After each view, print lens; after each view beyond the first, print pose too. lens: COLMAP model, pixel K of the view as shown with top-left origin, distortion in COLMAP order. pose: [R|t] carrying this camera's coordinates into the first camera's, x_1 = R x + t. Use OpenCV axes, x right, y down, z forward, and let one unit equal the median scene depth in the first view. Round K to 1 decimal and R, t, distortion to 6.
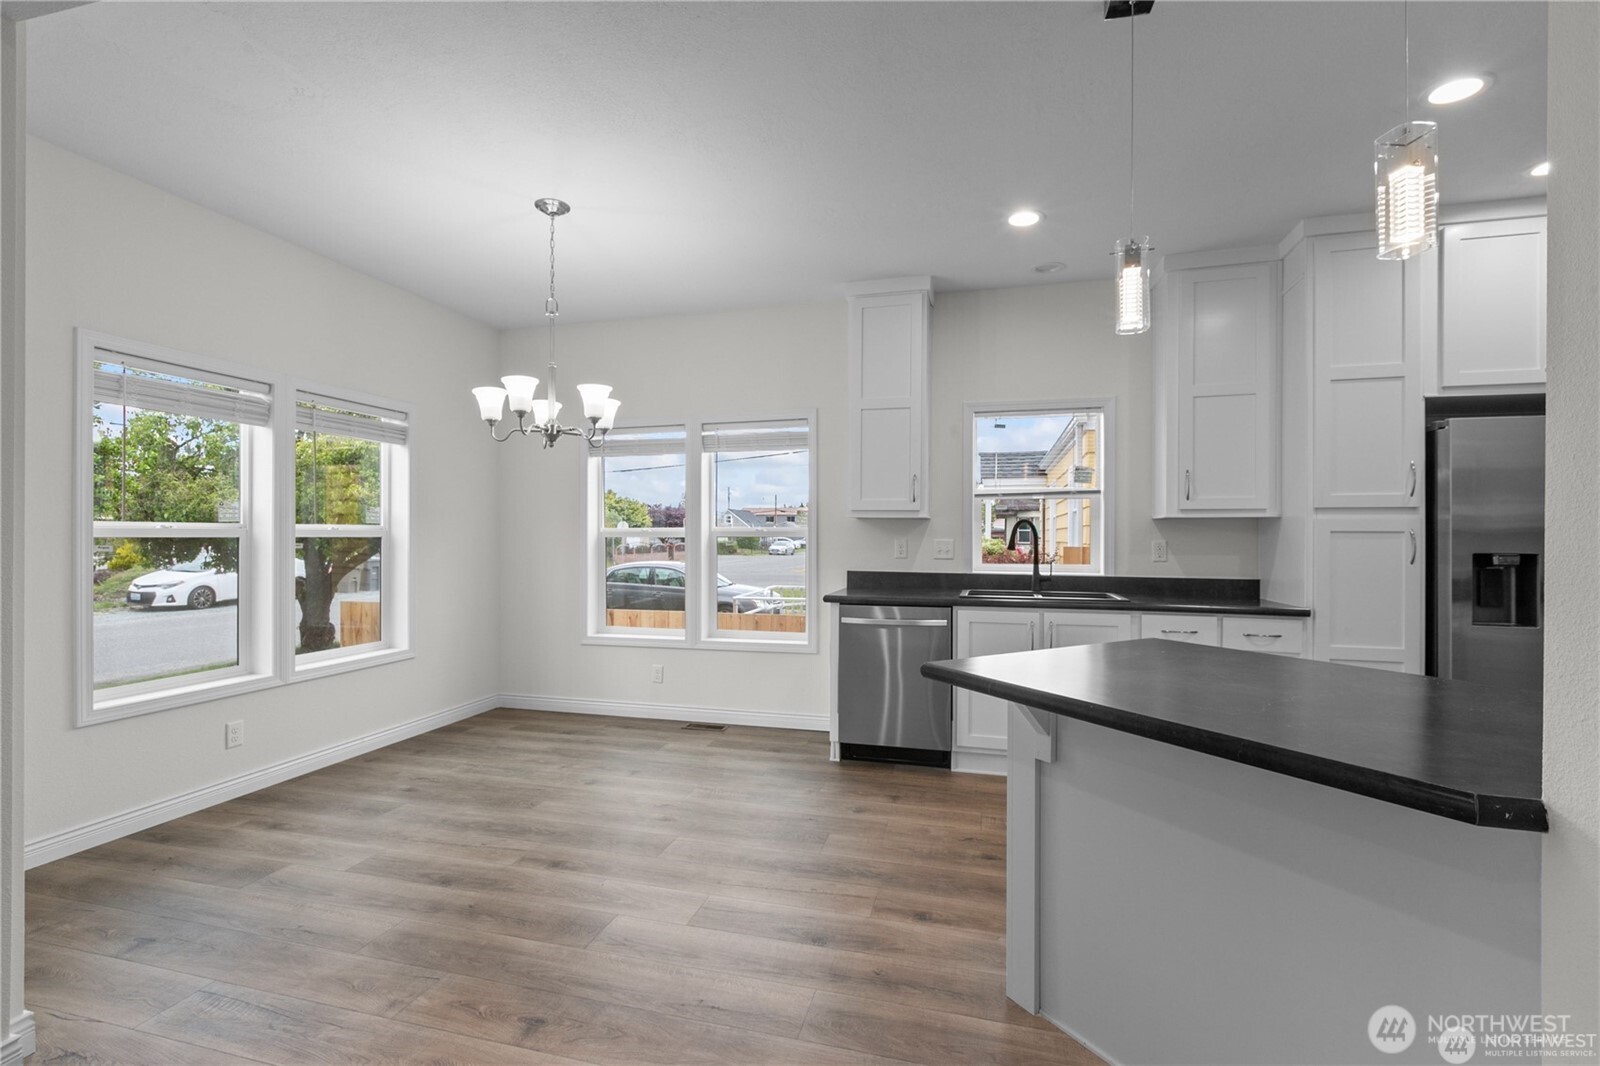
lens RADIAL K [[708.0, 0, 798.3], [0, 708.0, 537.5], [0, 0, 1]] dist [-0.000032, 0.000403]
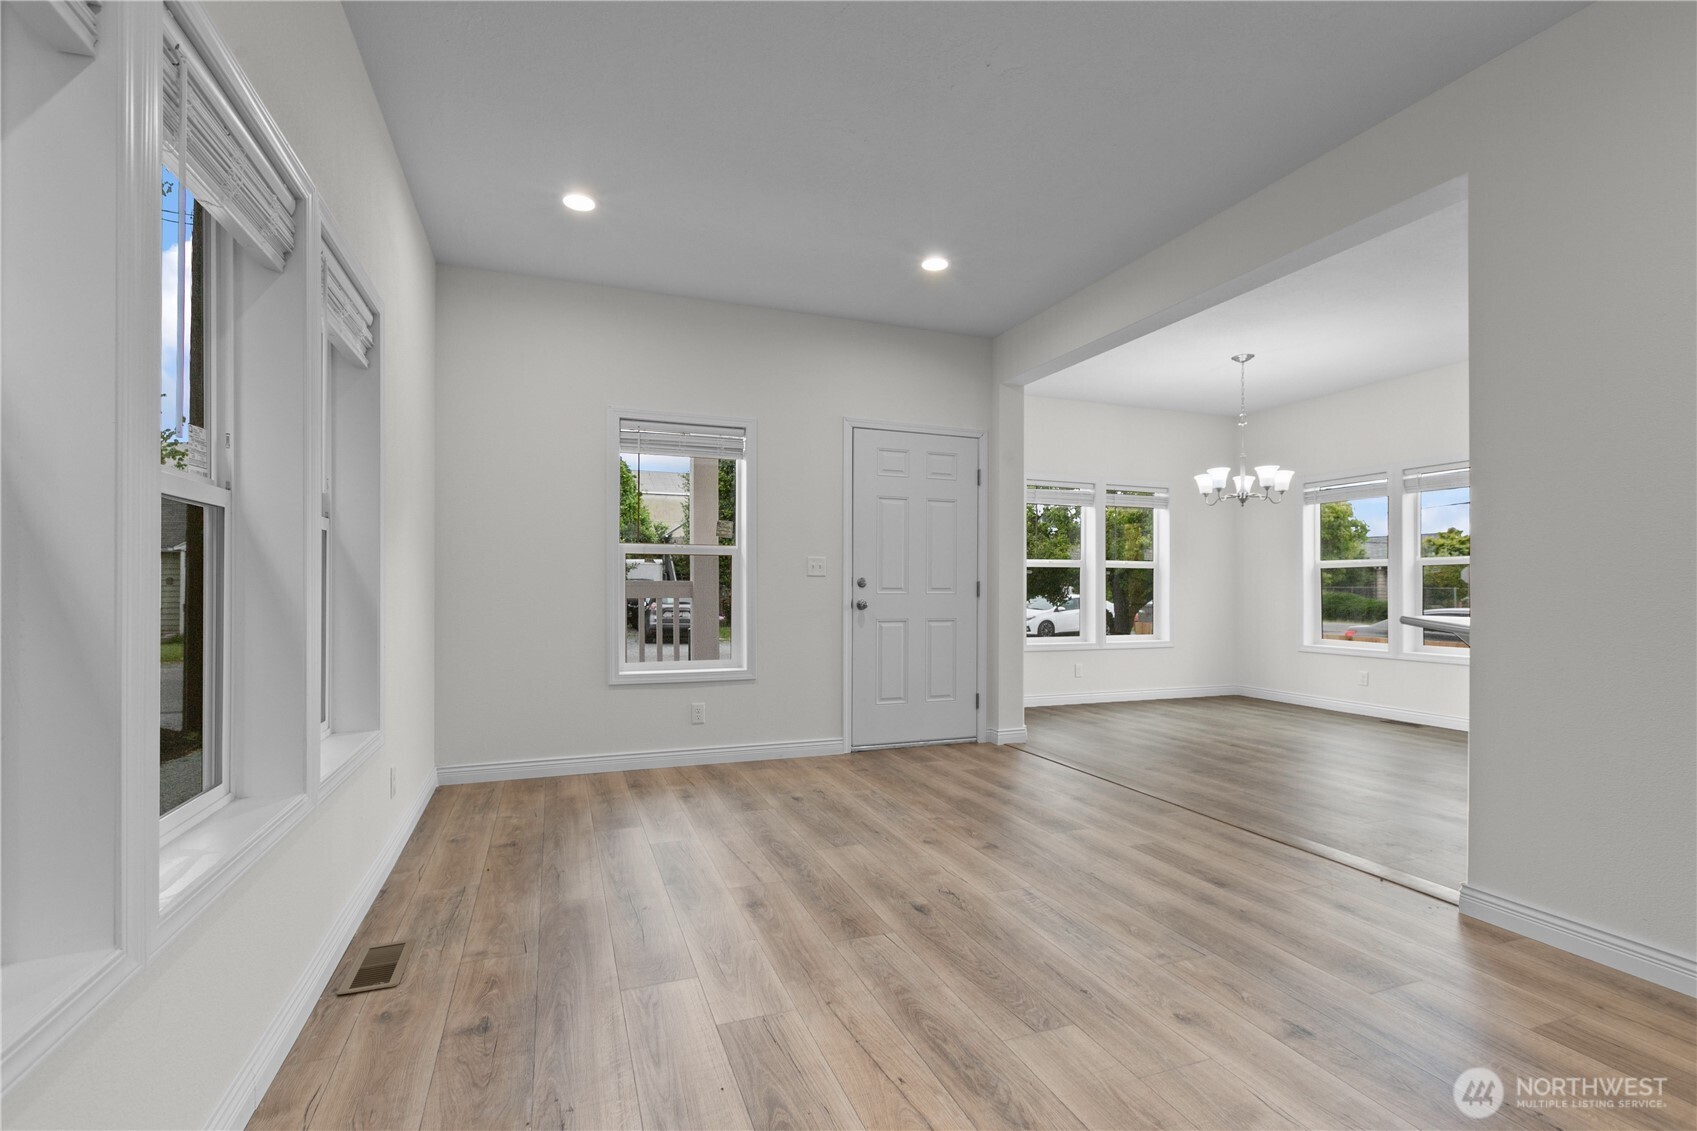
lens RADIAL K [[751.0, 0, 846.7], [0, 751.0, 570.3], [0, 0, 1]] dist [-0.000032, 0.000403]
pose [[0.580869, -0.014648, -0.813865, 0.346354], [-0.006291, 0.999727, -0.022483, 0.041744], [0.813973, 0.018179, 0.580618, -0.485276]]
